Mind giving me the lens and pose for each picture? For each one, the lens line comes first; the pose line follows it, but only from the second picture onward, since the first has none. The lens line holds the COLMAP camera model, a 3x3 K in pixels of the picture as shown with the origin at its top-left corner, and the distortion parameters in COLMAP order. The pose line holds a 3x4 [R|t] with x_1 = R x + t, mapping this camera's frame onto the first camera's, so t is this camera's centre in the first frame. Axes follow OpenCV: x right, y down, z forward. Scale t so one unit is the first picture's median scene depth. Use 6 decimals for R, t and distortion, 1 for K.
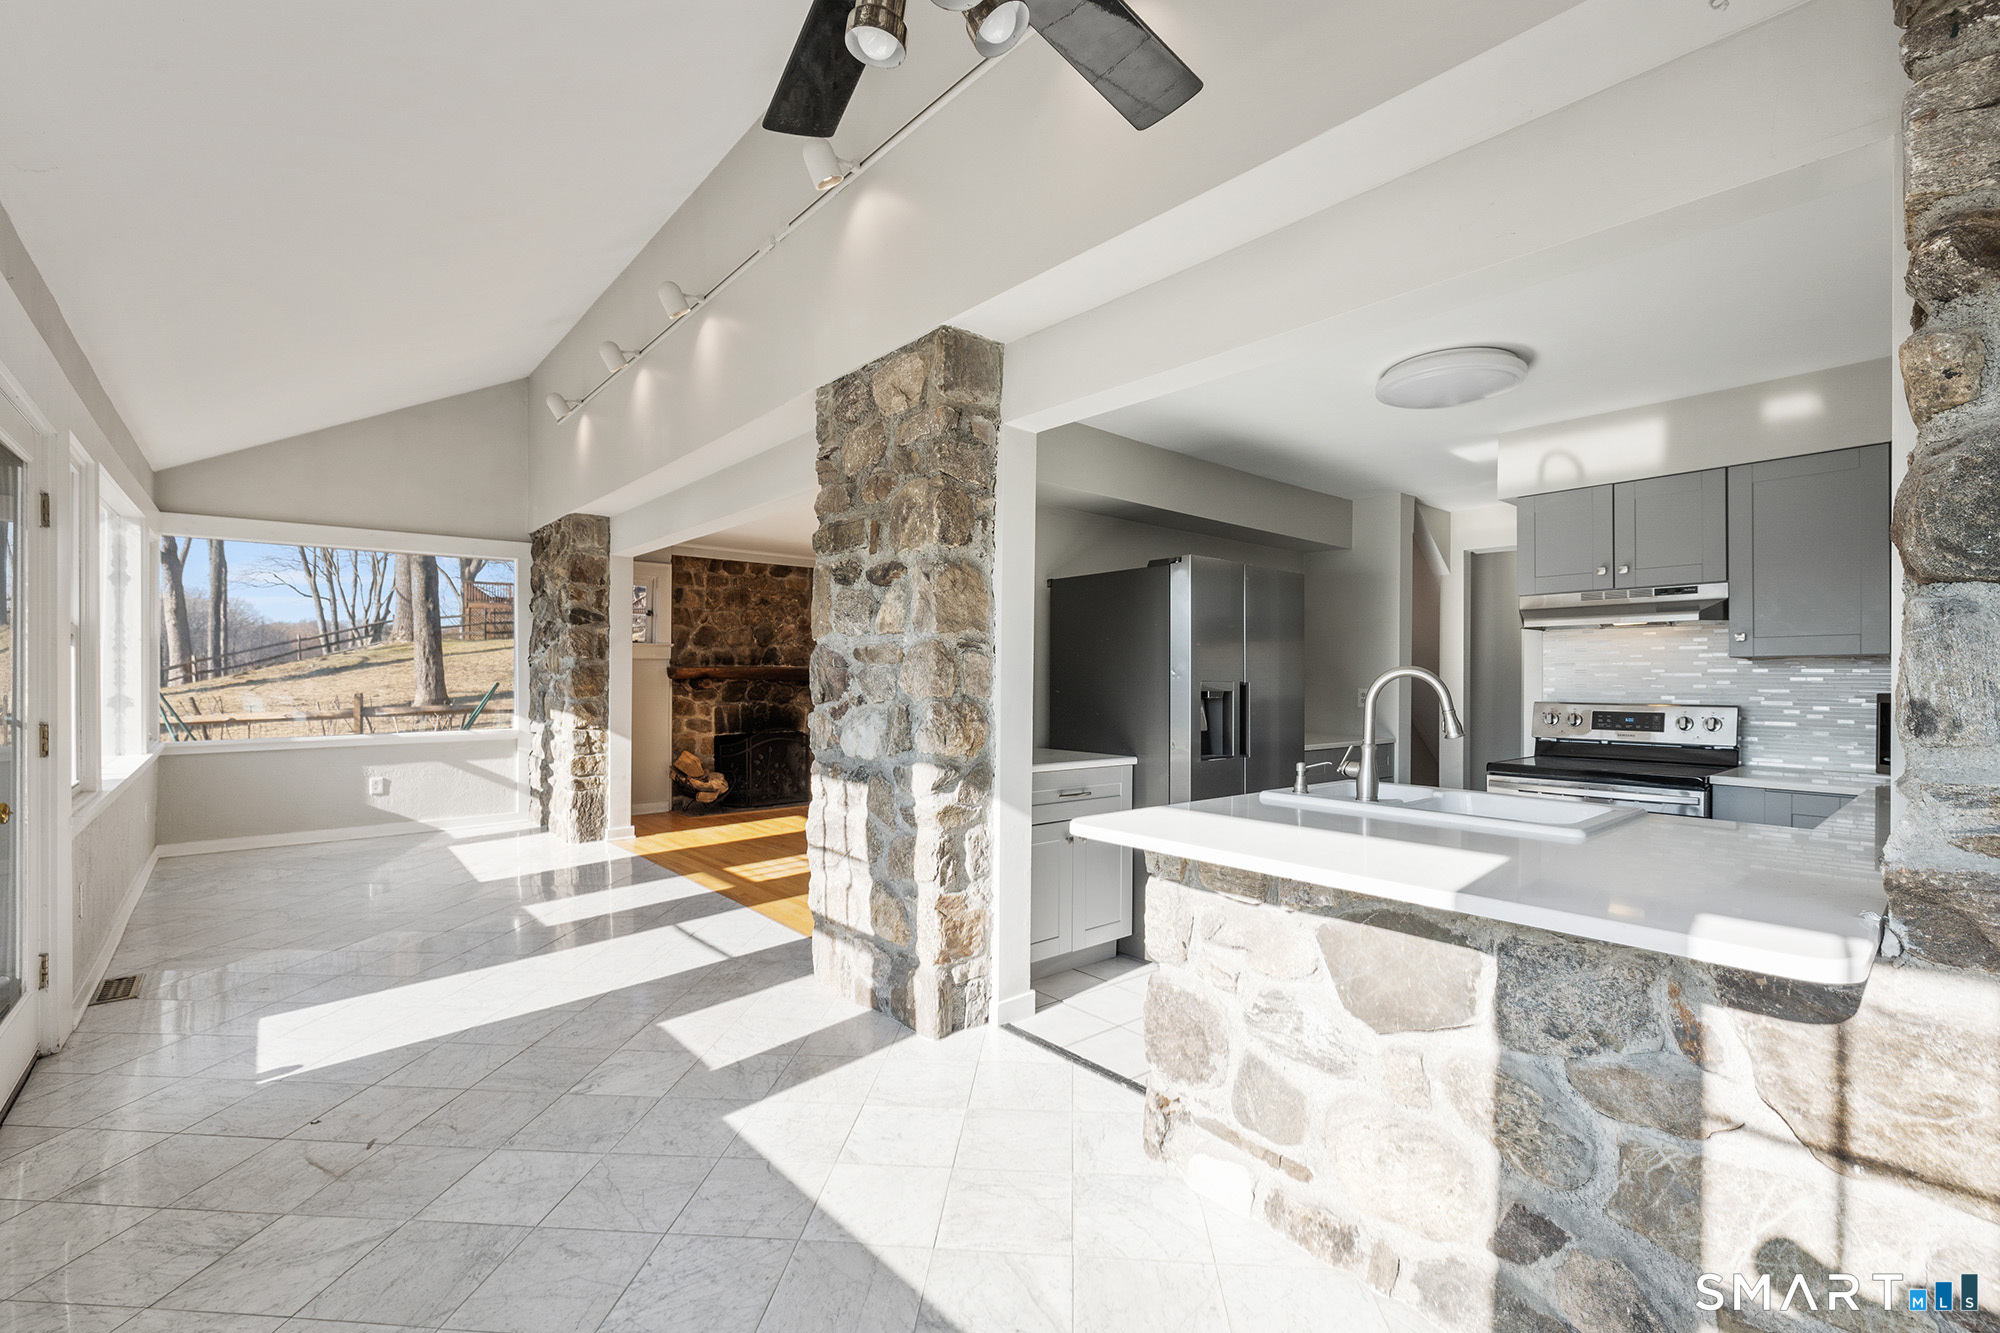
lens RADIAL K [[851.6, 0, 997.6], [0, 851.6, 672.8], [0, 0, 1]] dist [-0.000704, -0.000277]
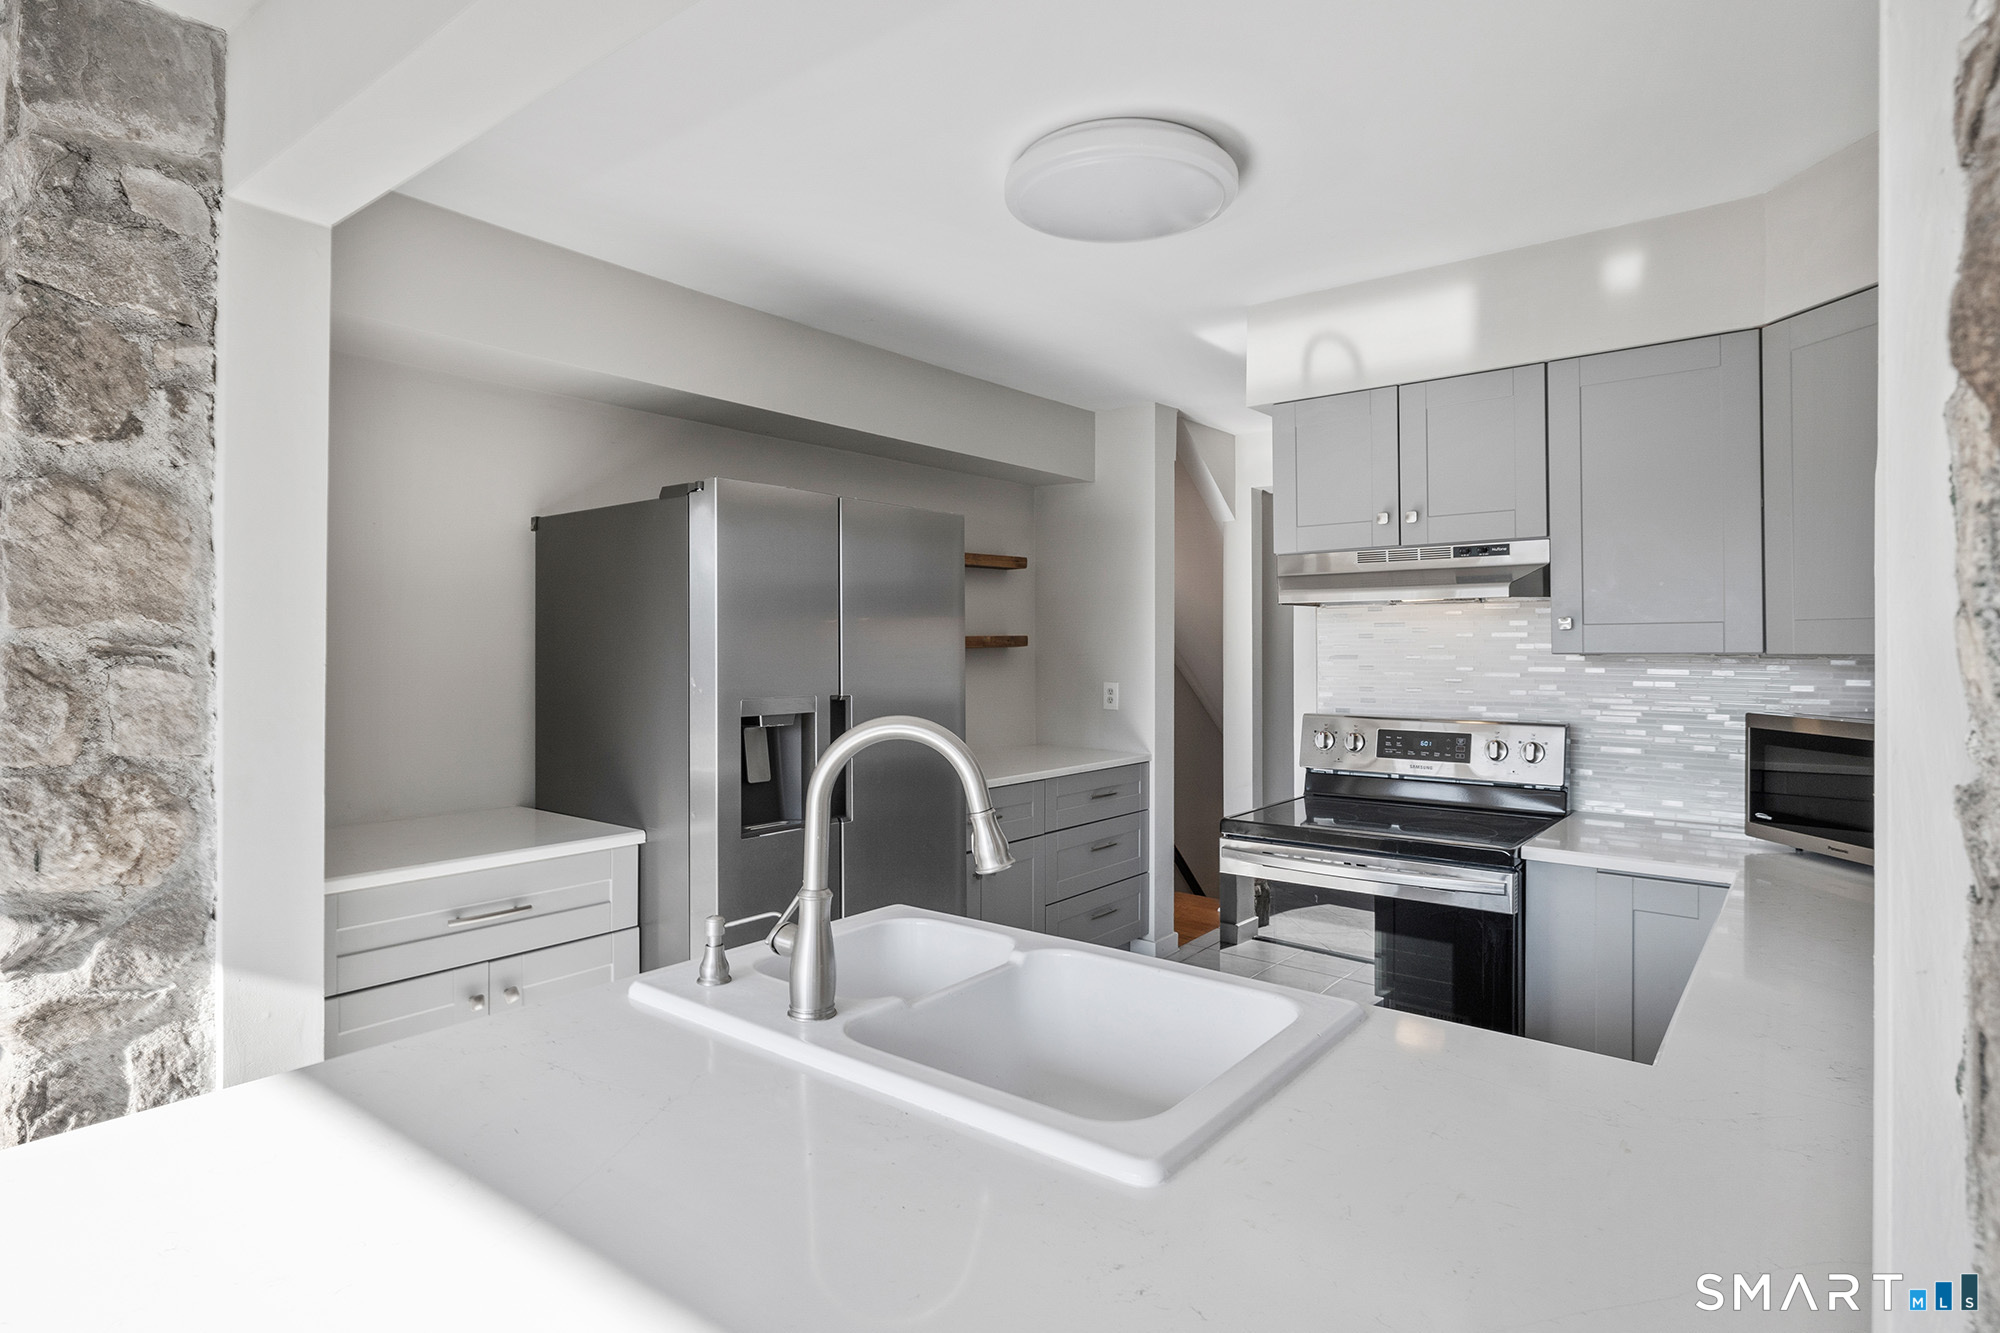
lens RADIAL K [[1070.2, 0, 973.2], [0, 1070.2, 637.1], [0, 0, 1]] dist [-0.003228, 0.000843]
pose [[0.982149, -0.004558, 0.188049, 0.310580], [0.004811, 0.999988, -0.000888, -0.037001], [-0.188043, 0.001777, 0.982159, 0.319936]]
